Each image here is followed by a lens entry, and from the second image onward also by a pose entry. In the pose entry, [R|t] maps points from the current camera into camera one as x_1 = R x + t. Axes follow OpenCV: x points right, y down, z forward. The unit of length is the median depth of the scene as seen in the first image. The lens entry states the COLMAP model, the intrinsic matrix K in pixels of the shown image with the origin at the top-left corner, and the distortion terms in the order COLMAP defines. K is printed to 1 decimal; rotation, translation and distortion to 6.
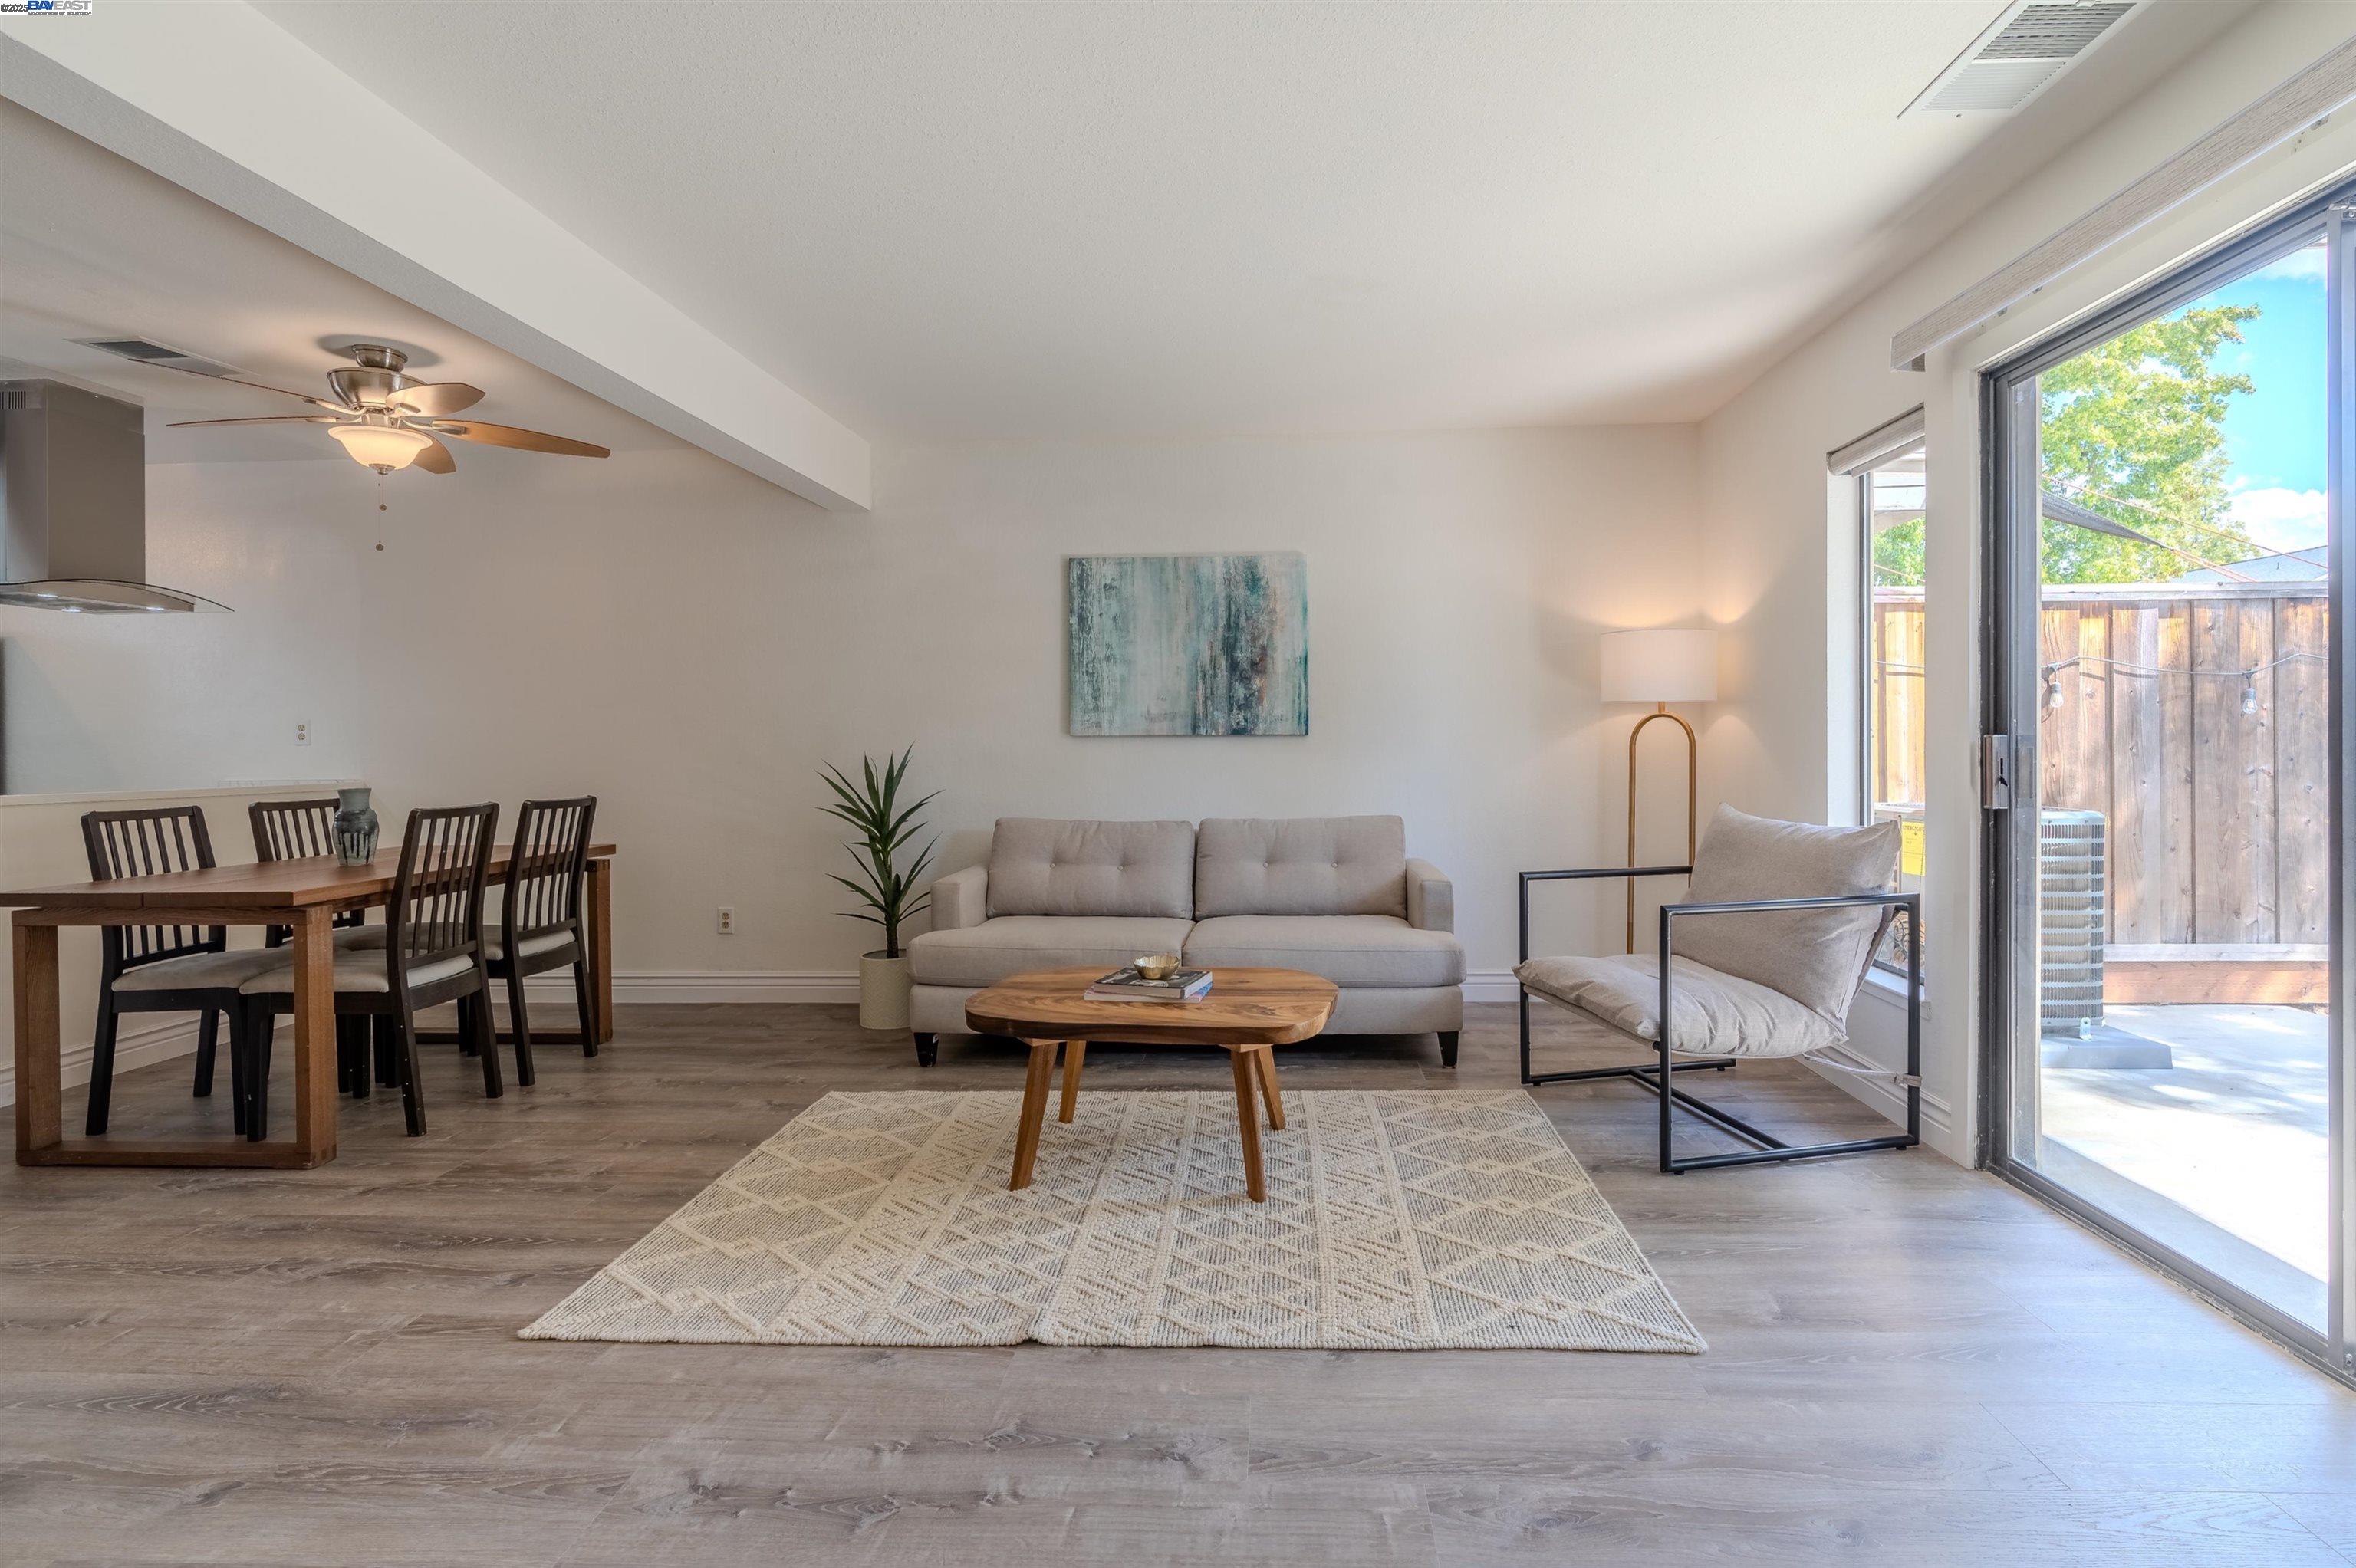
lens RADIAL K [[1128.7, 0, 1186.4], [0, 1128.7, 737.3], [0, 0, 1]] dist [0.000165, 0.000155]
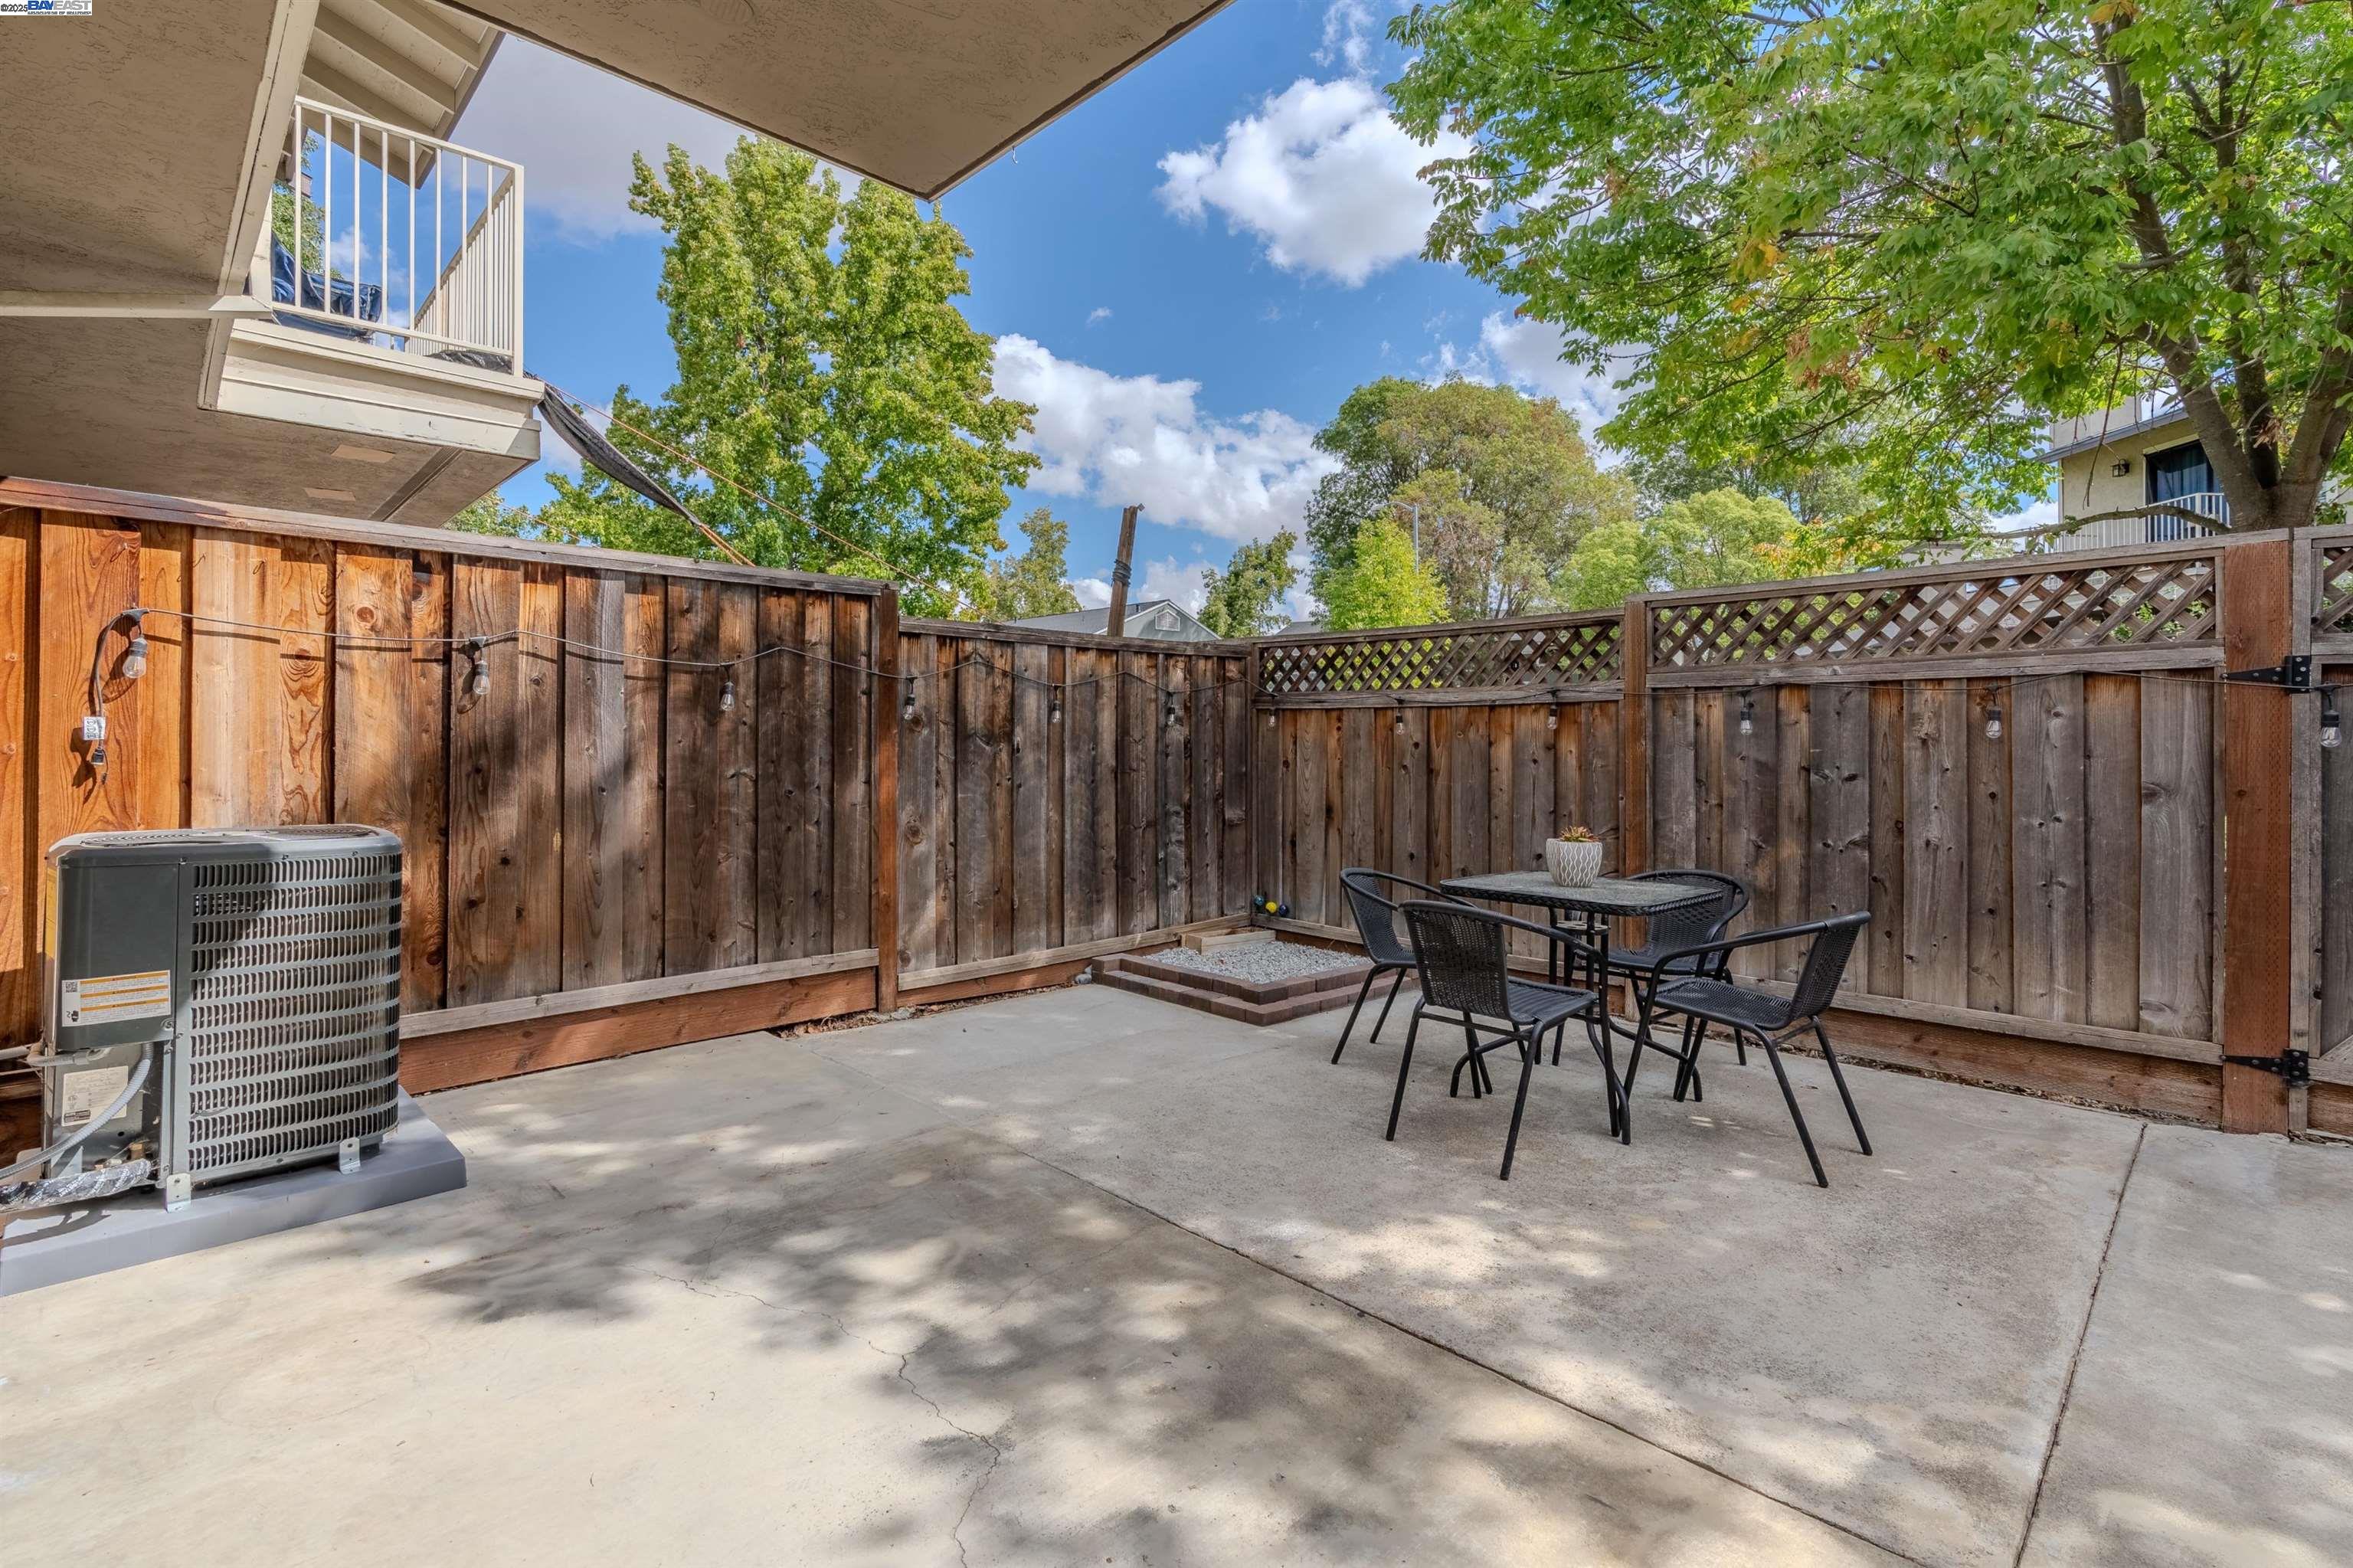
lens RADIAL K [[1108.2, 0, 1182.1], [0, 1108.2, 749.9], [0, 0, 1]] dist [-0.000018, 0.000119]
pose [[0.677514, 0.008240, 0.735464, 0.538619], [-0.011850, 0.999930, -0.000287, 0.005862], [-0.735415, -0.008520, 0.677564, 0.142443]]
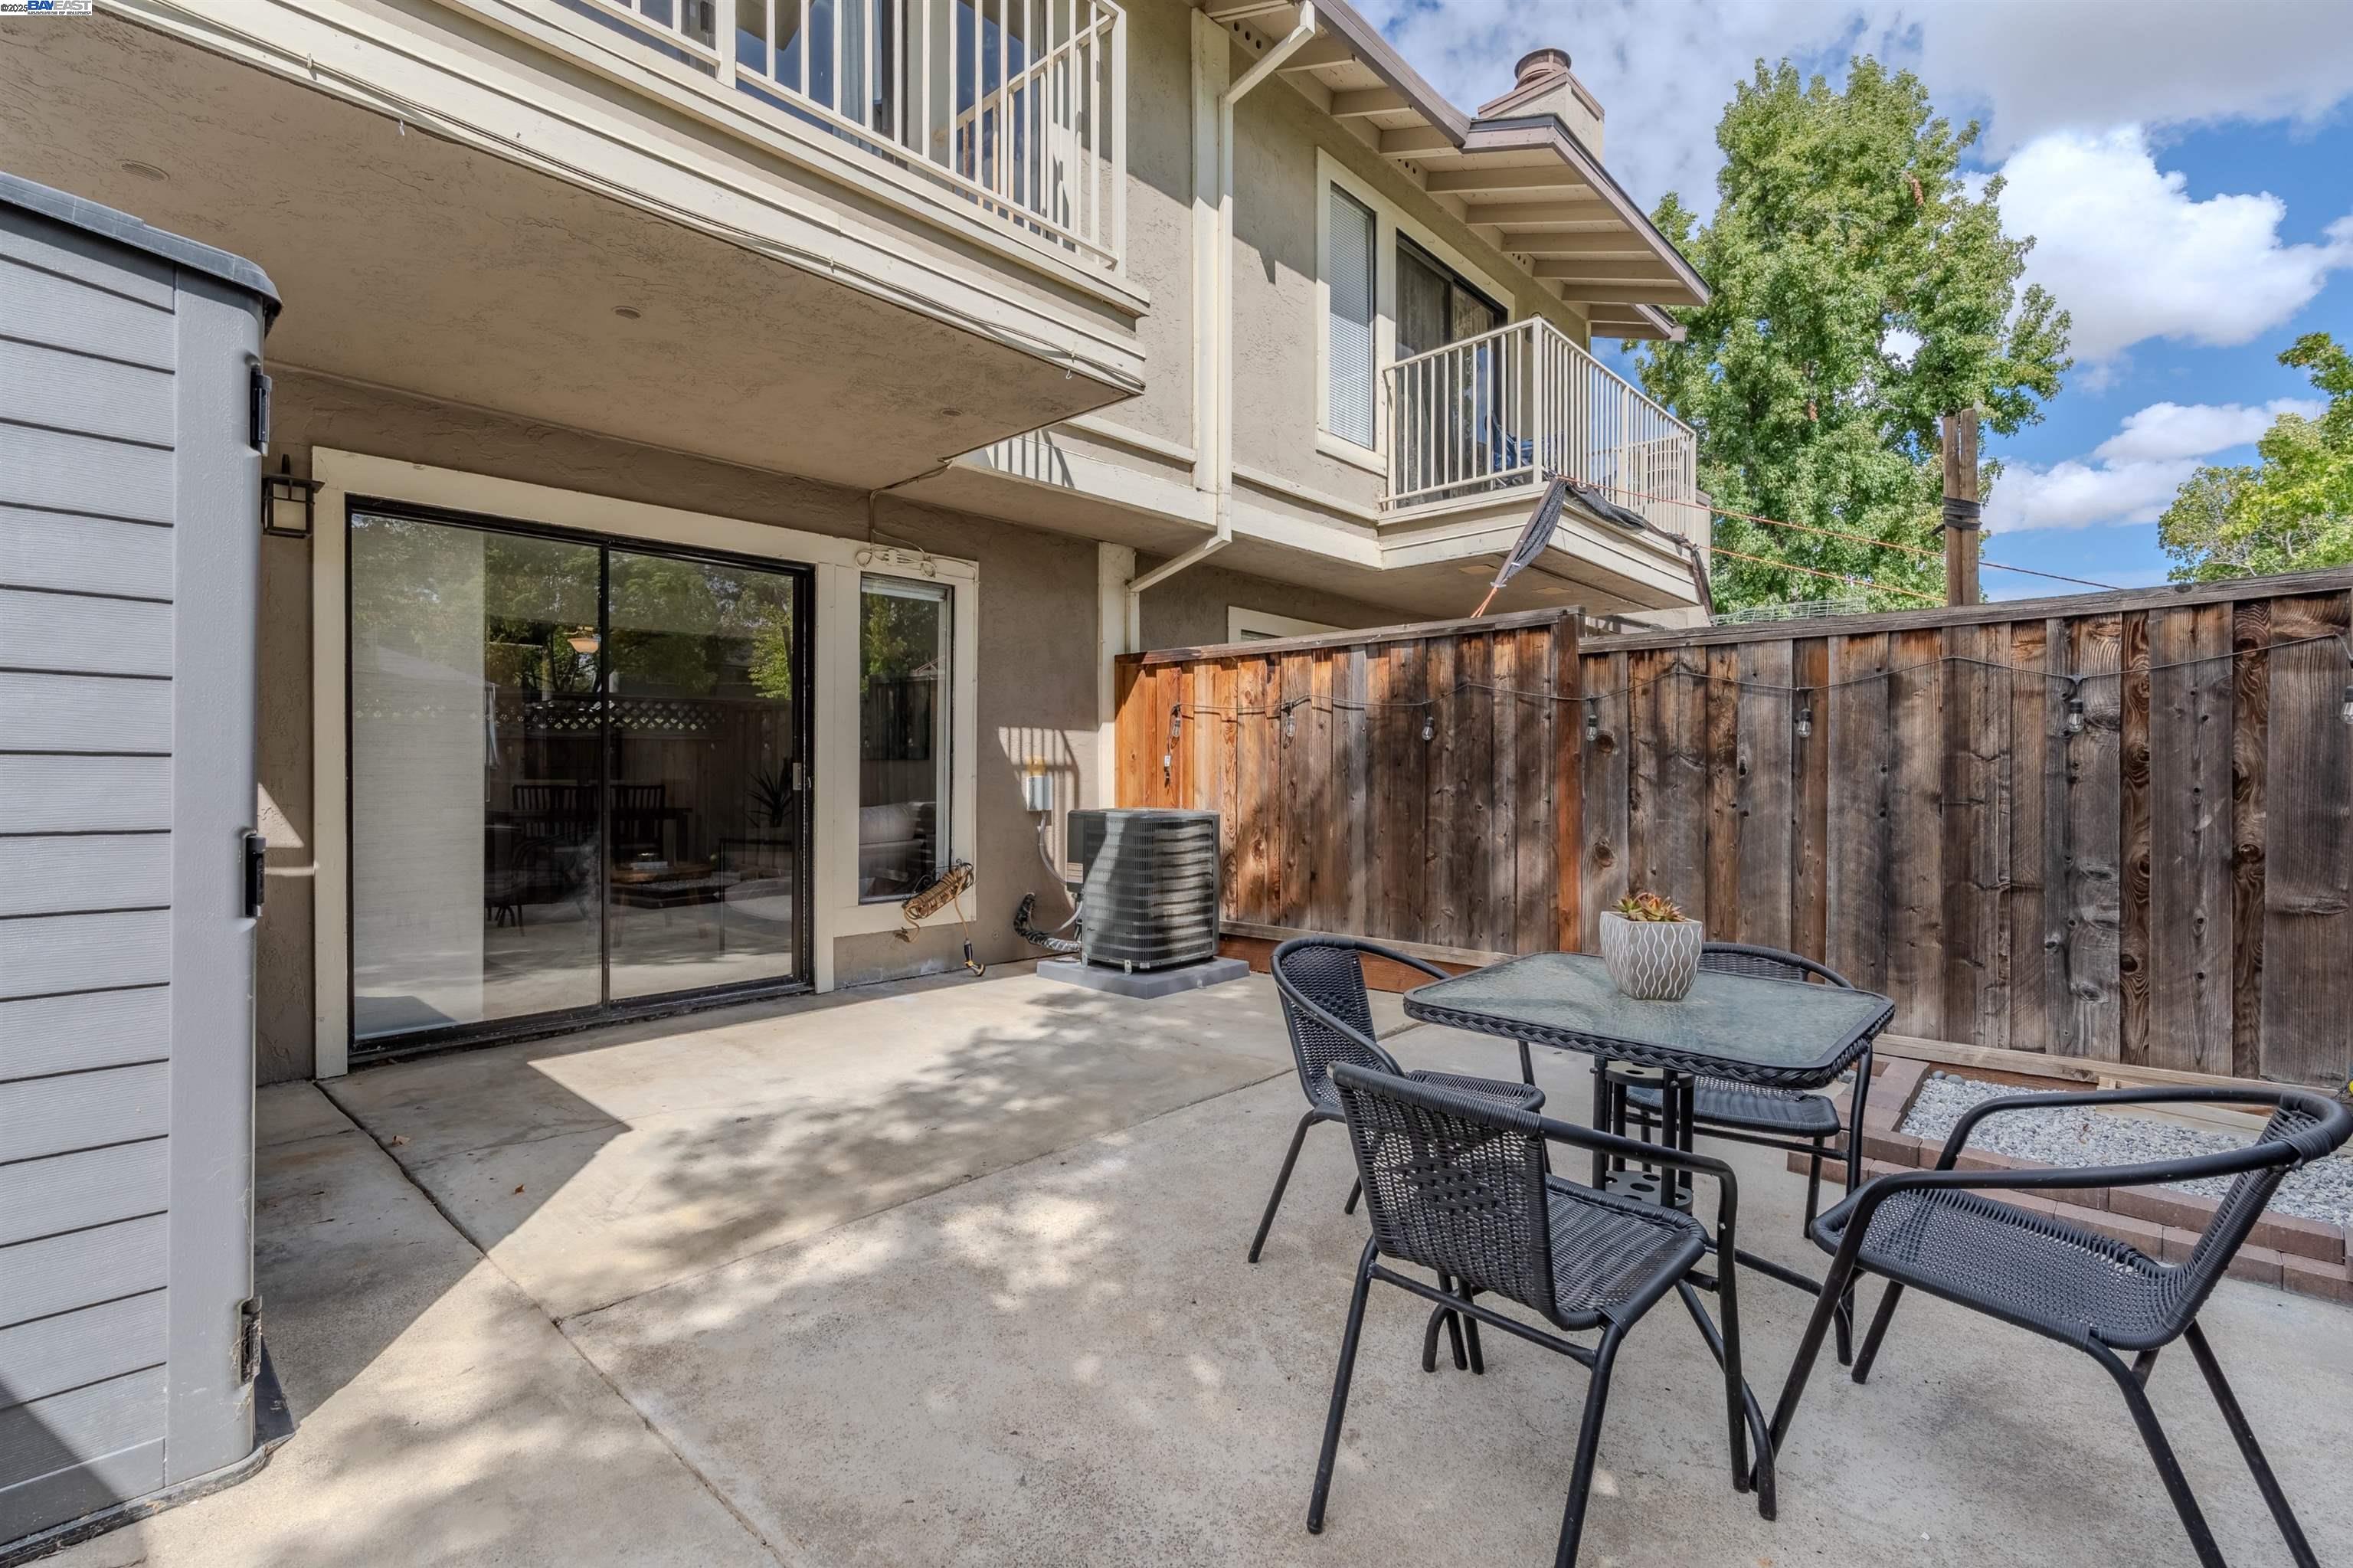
lens RADIAL K [[1118.8, 0, 1176.5], [0, 1118.8, 784.0], [0, 0, 1]] dist [0.000101, 0.000165]
pose [[0.754778, 0.016256, -0.655779, 1.473778], [-0.005218, 0.999810, 0.018779, 0.003248], [0.655960, -0.010752, 0.754719, -0.003799]]
